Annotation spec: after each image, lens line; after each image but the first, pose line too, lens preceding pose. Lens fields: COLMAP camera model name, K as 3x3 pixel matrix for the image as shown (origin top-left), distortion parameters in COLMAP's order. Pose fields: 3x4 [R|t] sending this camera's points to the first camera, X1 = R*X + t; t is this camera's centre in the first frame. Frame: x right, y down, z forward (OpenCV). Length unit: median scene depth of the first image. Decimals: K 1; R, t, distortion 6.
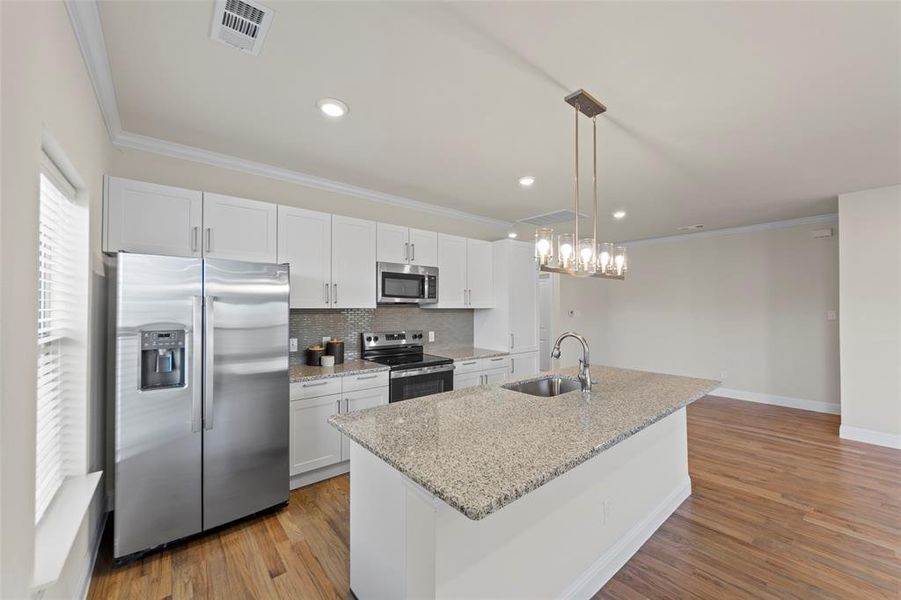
lens RADIAL K [[352.2, 0, 452.8], [0, 352.2, 308.9], [0, 0, 1]] dist [-0.000582, -0.000348]
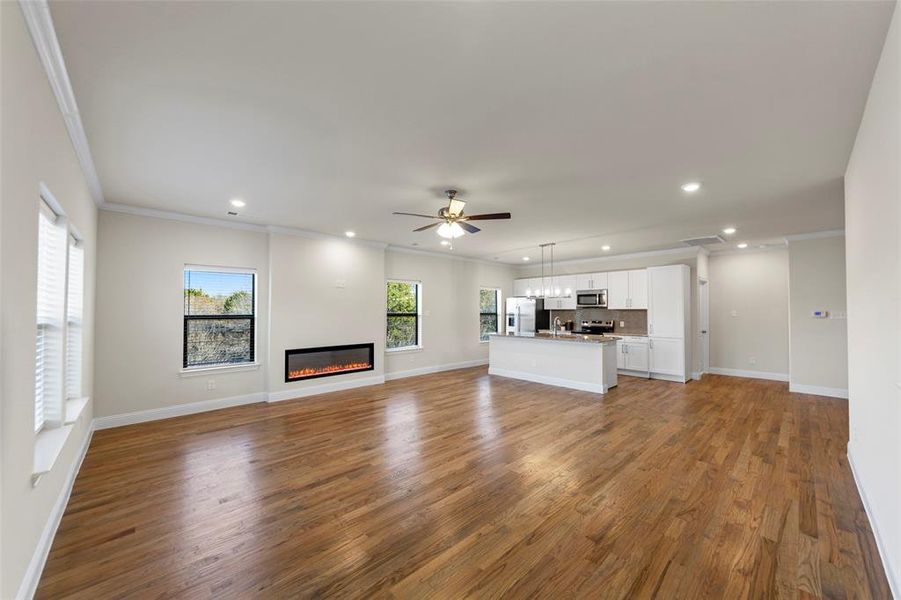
lens RADIAL K [[334.8, 0, 450.7], [0, 334.8, 304.3], [0, 0, 1]] dist [0.000507, -0.000082]
pose [[0.037897, -0.023885, -0.998996, 3.077359], [-0.002729, 0.999708, -0.024006, 0.032505], [0.999278, 0.003636, 0.037821, 0.009758]]
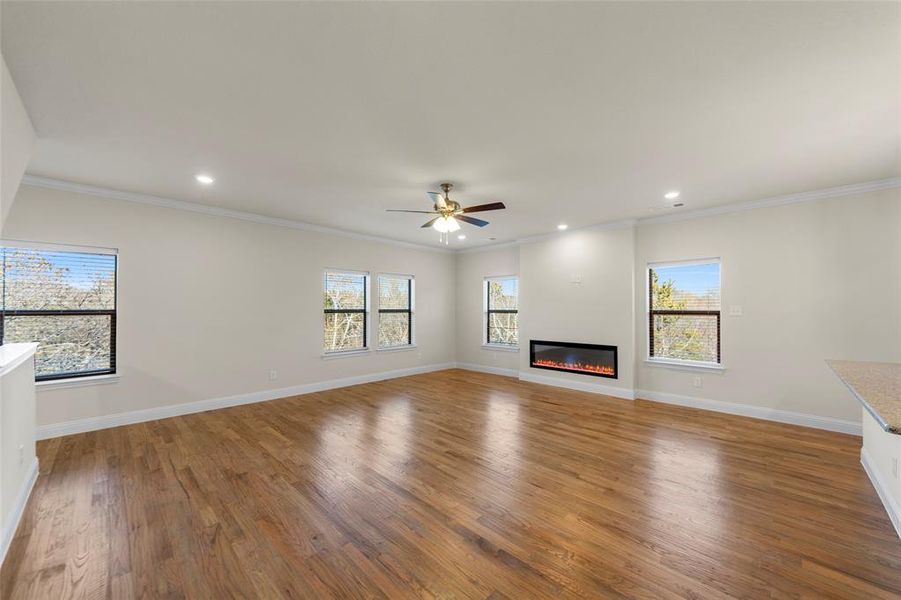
lens RADIAL K [[334.8, 0, 450.7], [0, 334.8, 304.3], [0, 0, 1]] dist [0.000507, -0.000082]
pose [[-0.996342, -0.002603, -0.085410, 1.633726], [-0.002155, 0.999983, -0.005329, 0.021624], [0.085422, -0.005126, -0.996332, 1.600725]]
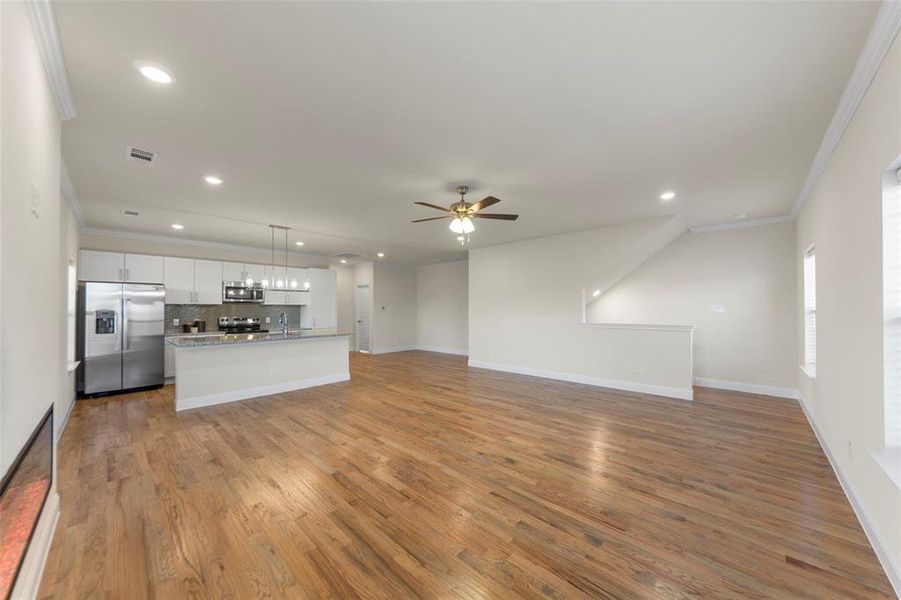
lens RADIAL K [[324.4, 0, 449.0], [0, 324.4, 306.0], [0, 0, 1]] dist [-0.001911, -0.000098]
pose [[0.994766, -0.003520, 0.102119, 1.298433], [0.004550, 0.999941, -0.009859, 0.045874], [-0.102078, 0.010272, 0.994723, -1.458159]]
